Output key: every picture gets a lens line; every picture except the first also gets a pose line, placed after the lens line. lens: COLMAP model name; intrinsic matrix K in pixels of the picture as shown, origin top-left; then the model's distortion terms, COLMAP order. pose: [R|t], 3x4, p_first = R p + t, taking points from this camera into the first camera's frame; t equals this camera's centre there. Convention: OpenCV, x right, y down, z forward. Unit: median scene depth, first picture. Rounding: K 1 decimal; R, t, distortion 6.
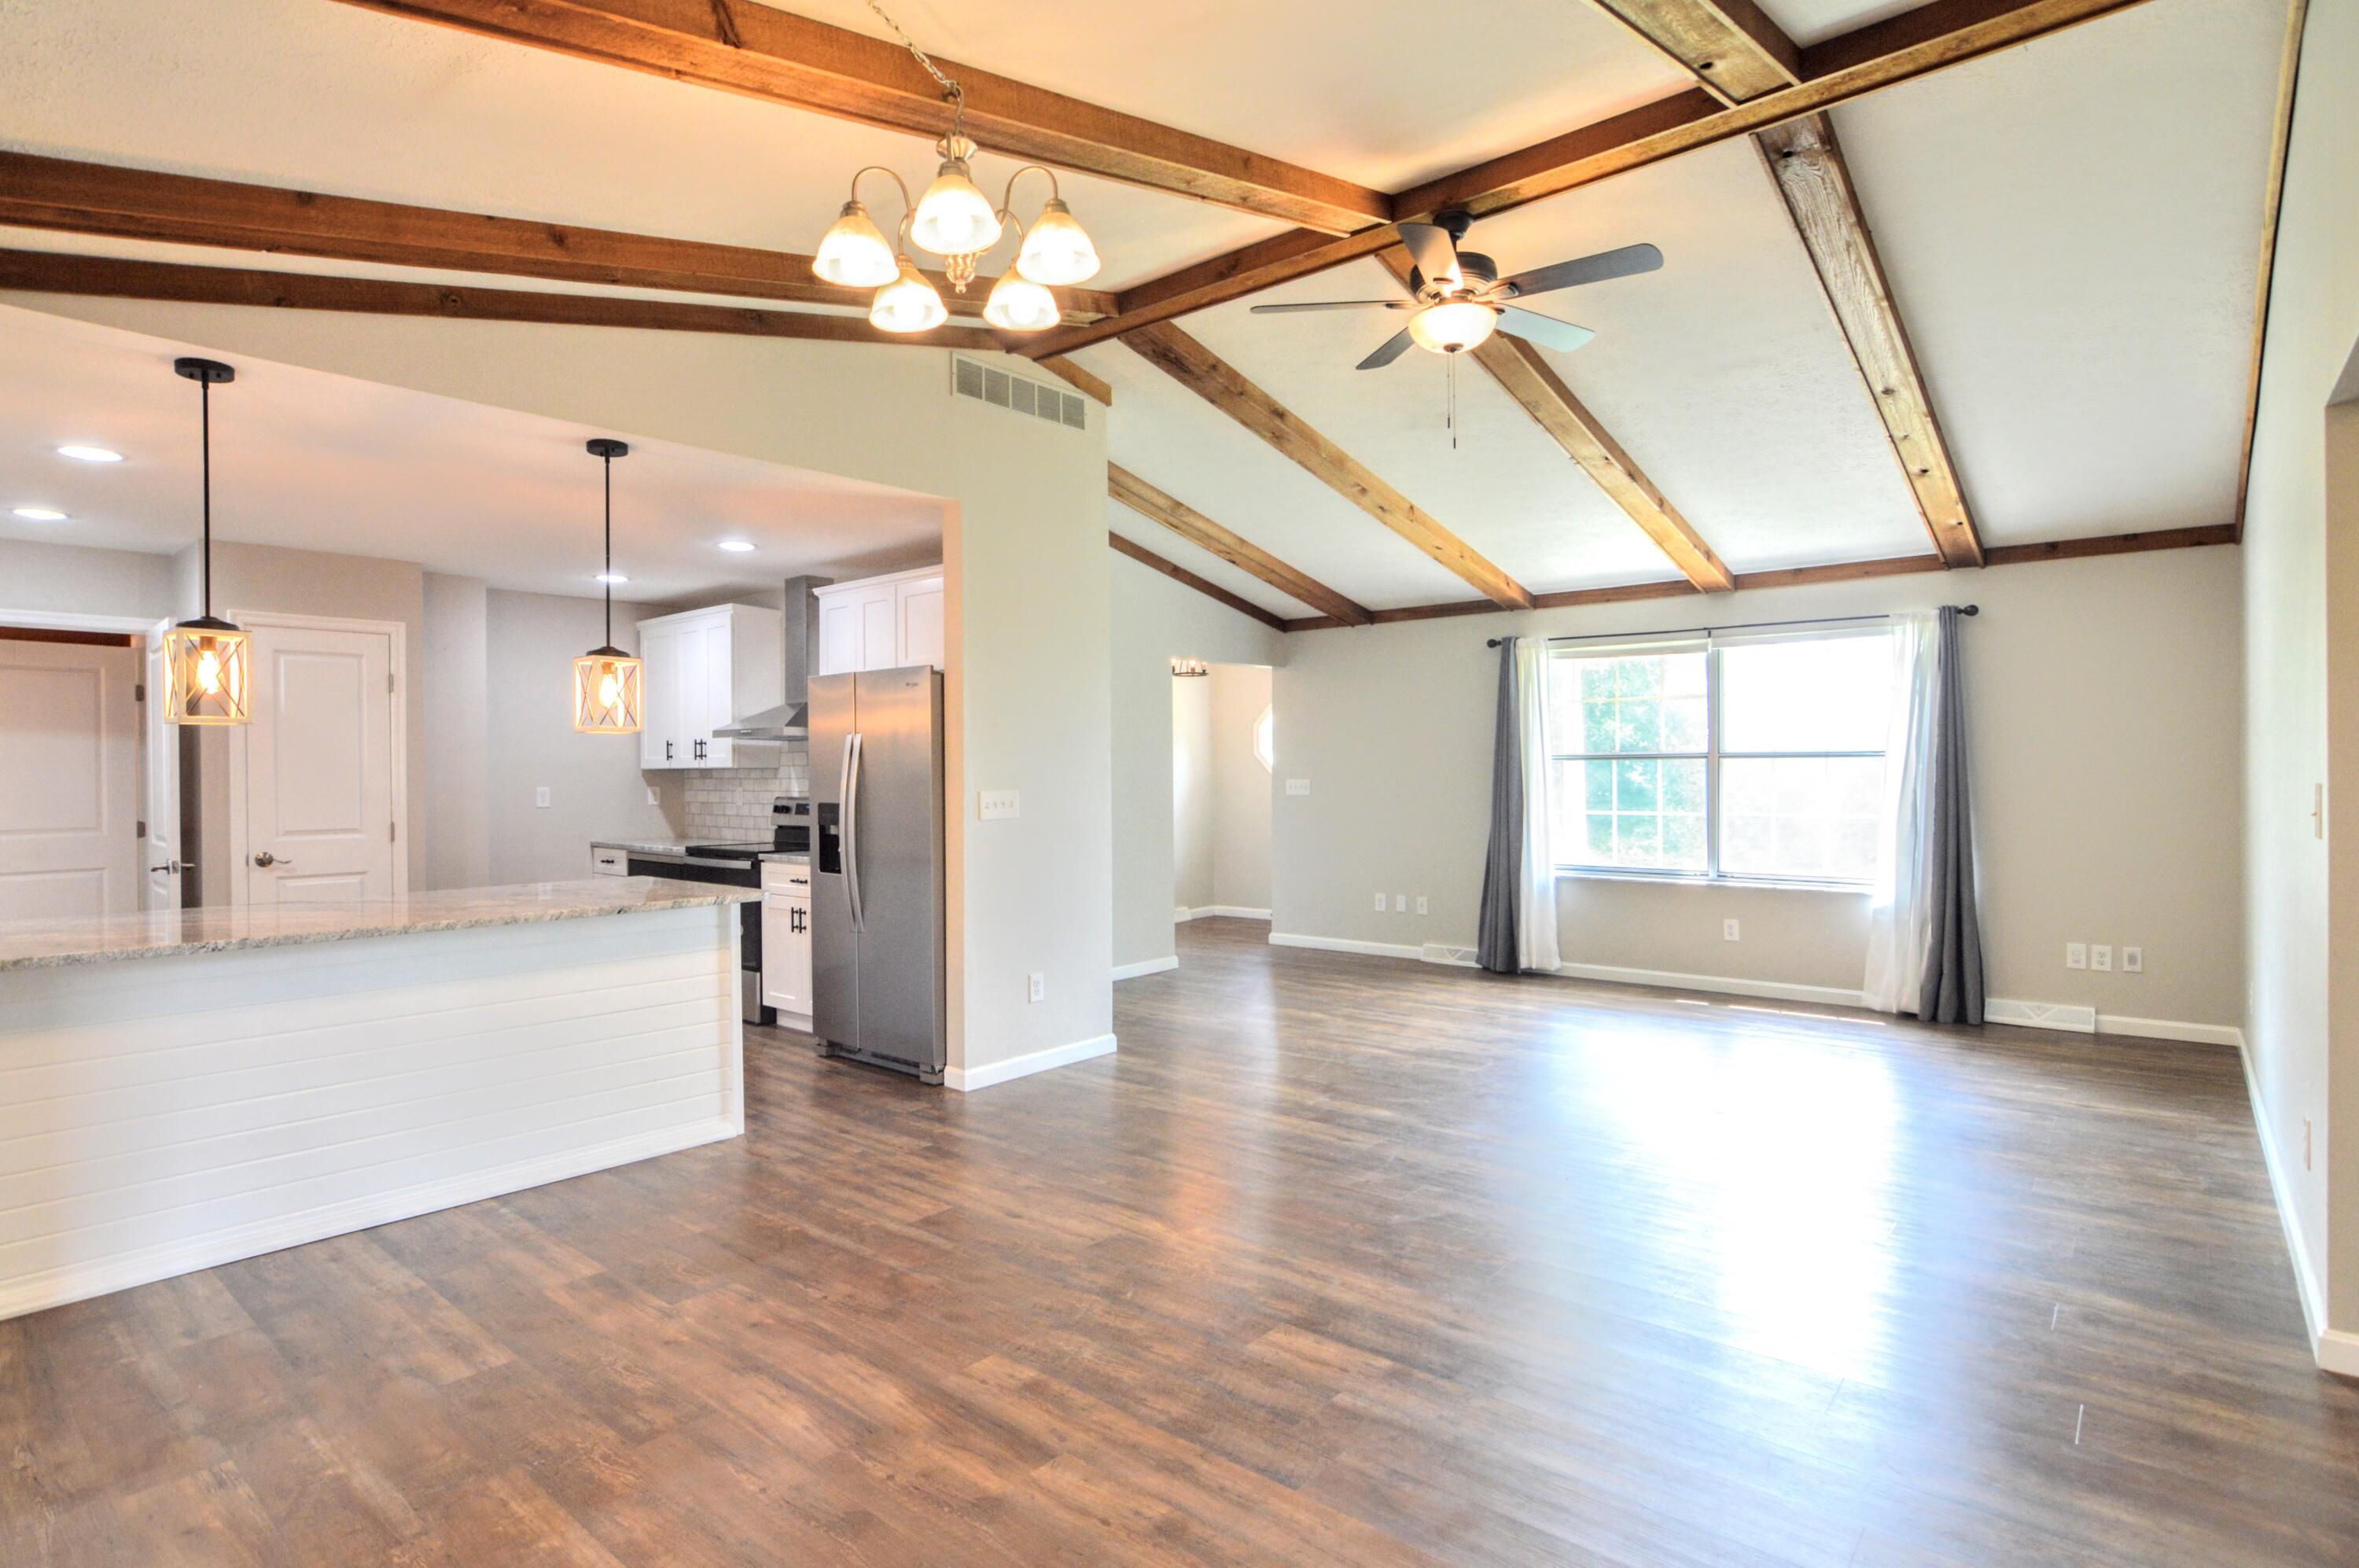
lens RADIAL K [[1188.8, 0, 1169.9], [0, 1188.8, 776.3], [0, 0, 1]] dist [-0.021476, 0.004069]
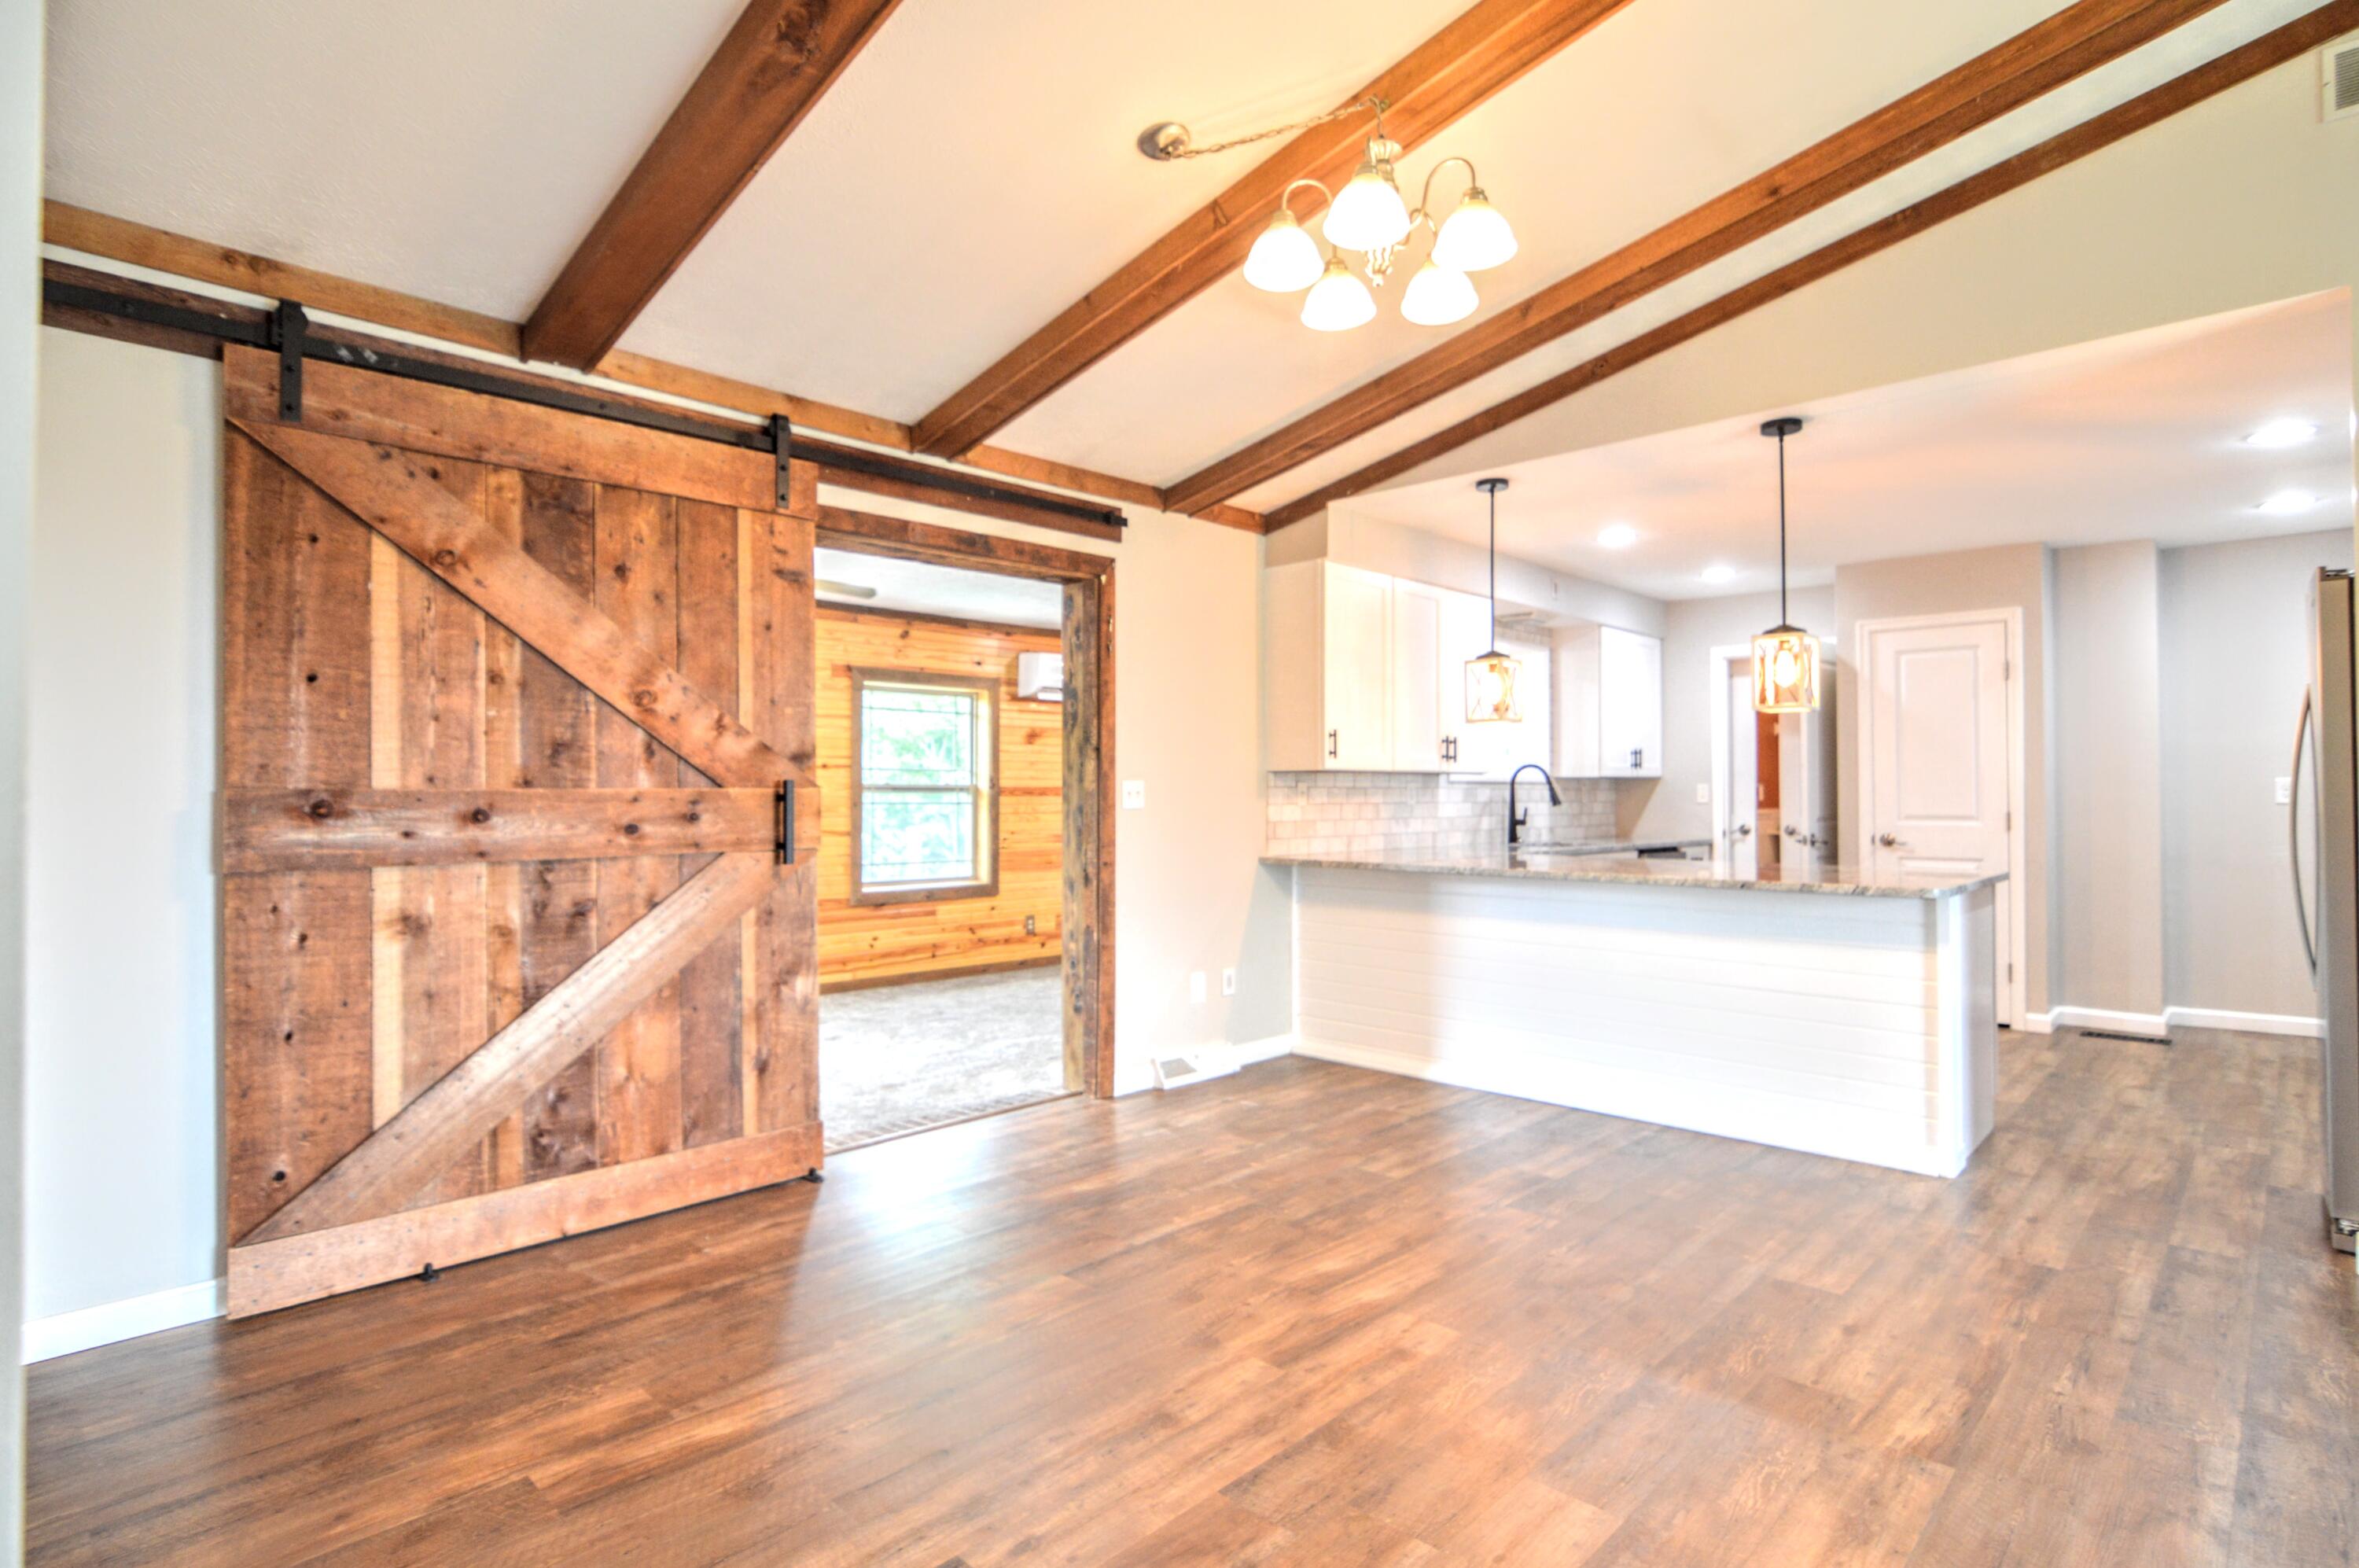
lens RADIAL K [[1188.8, 0, 1163.8], [0, 1188.8, 780.9], [0, 0, 1]] dist [-0.021476, 0.004069]
pose [[-0.064359, -0.003257, -0.997921, 0.811535], [-0.000353, 0.999995, -0.003241, 0.037795], [0.997927, 0.000144, -0.064360, 0.793687]]
